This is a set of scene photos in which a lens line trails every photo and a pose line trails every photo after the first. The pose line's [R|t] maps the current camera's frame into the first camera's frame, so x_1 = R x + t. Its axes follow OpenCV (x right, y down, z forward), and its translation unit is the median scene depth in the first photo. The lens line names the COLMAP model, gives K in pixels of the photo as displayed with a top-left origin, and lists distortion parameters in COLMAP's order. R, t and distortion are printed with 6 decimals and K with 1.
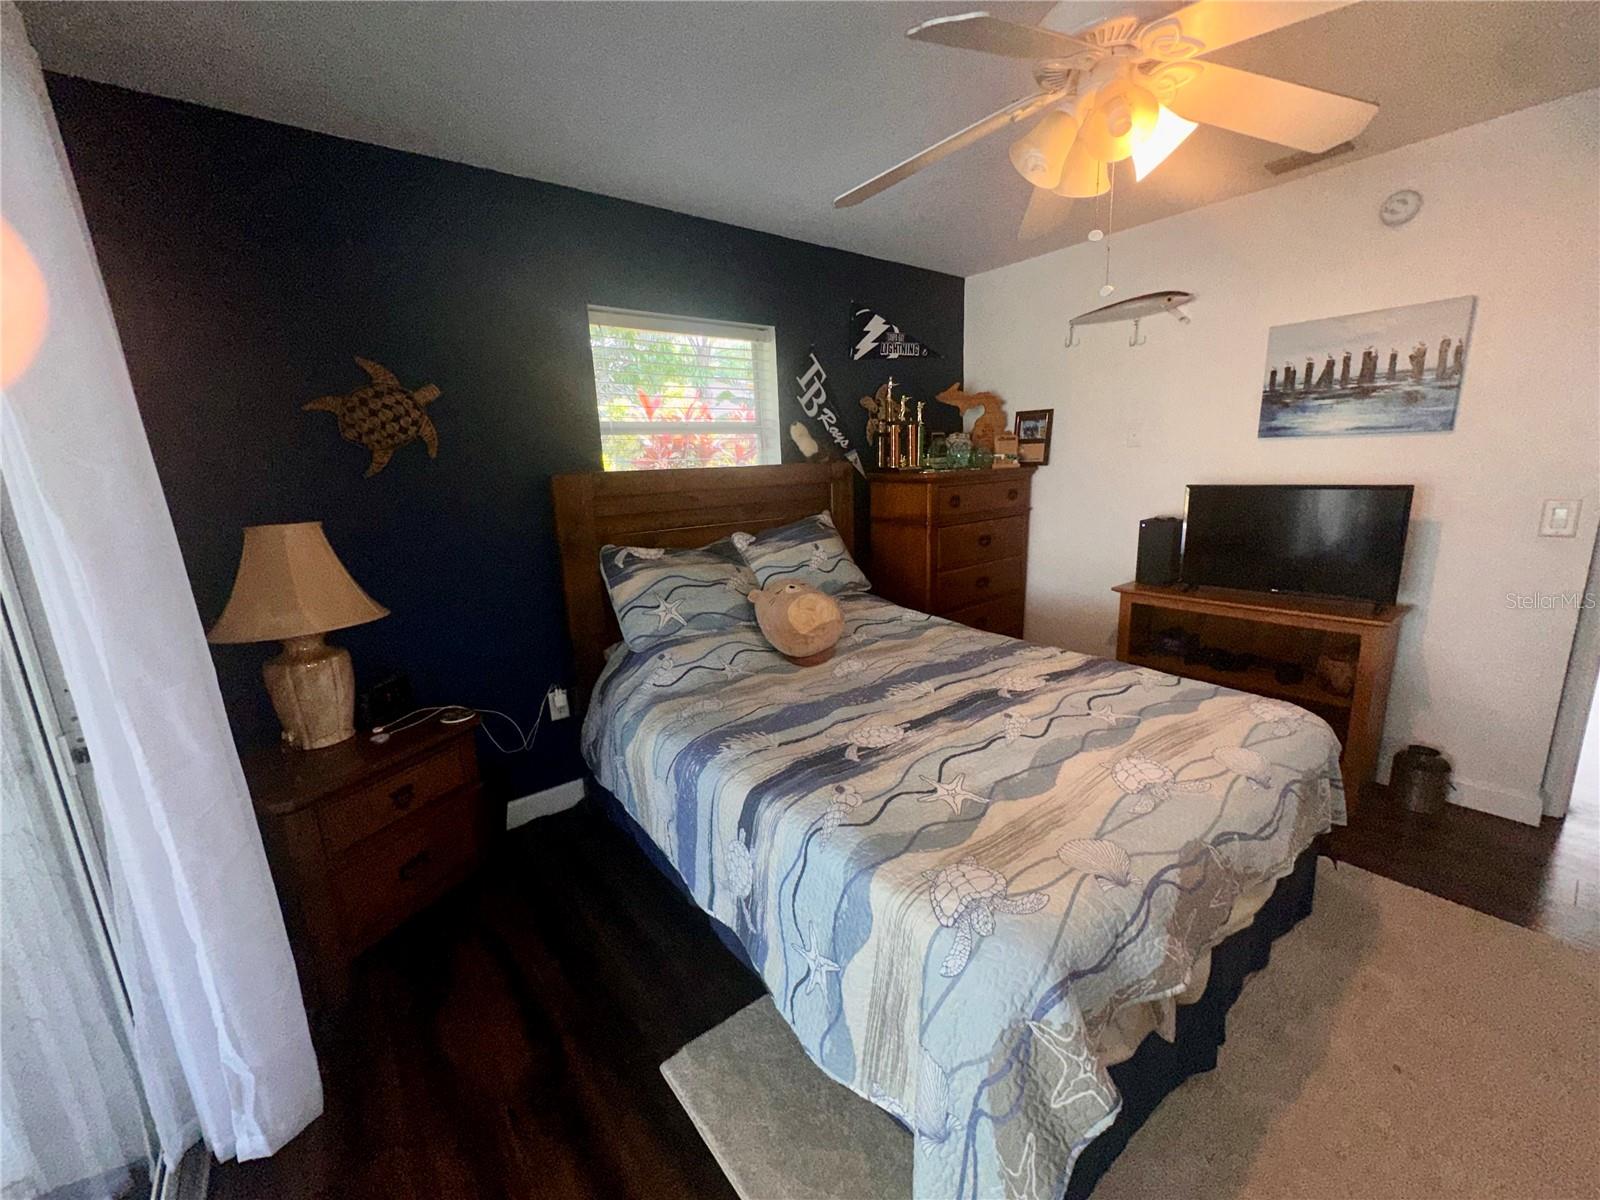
lens RADIAL K [[638.8, 0, 803.7], [0, 638.8, 600.9], [0, 0, 1]] dist [0.000178, 0.000923]
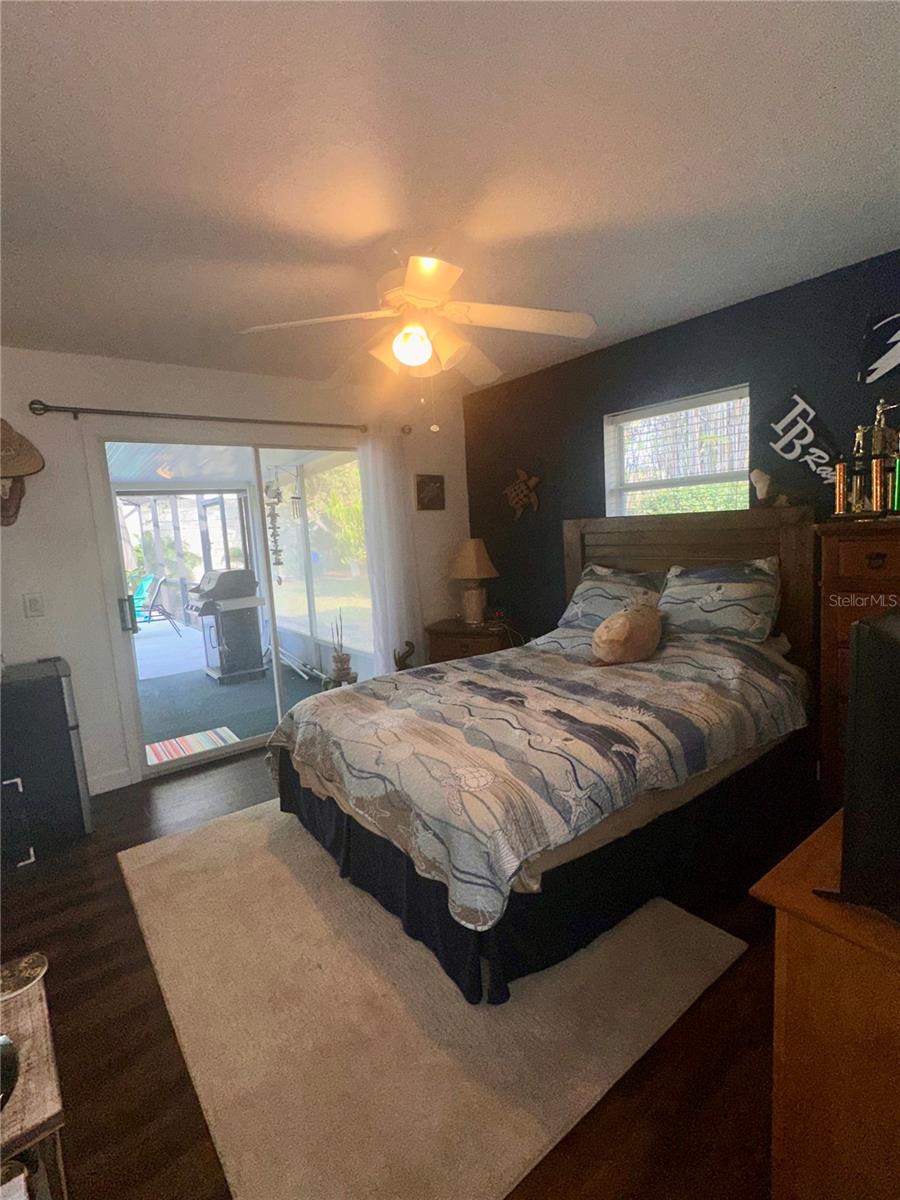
lens RADIAL K [[573.6, 0, 453.1], [0, 573.6, 597.5], [0, 0, 1]] dist [0.003888, -0.000386]
pose [[-0.007292, 0.166021, -0.986095, 1.341114], [-0.154758, 0.974053, 0.165138, -0.219262], [0.987926, 0.153810, 0.018590, 0.749976]]
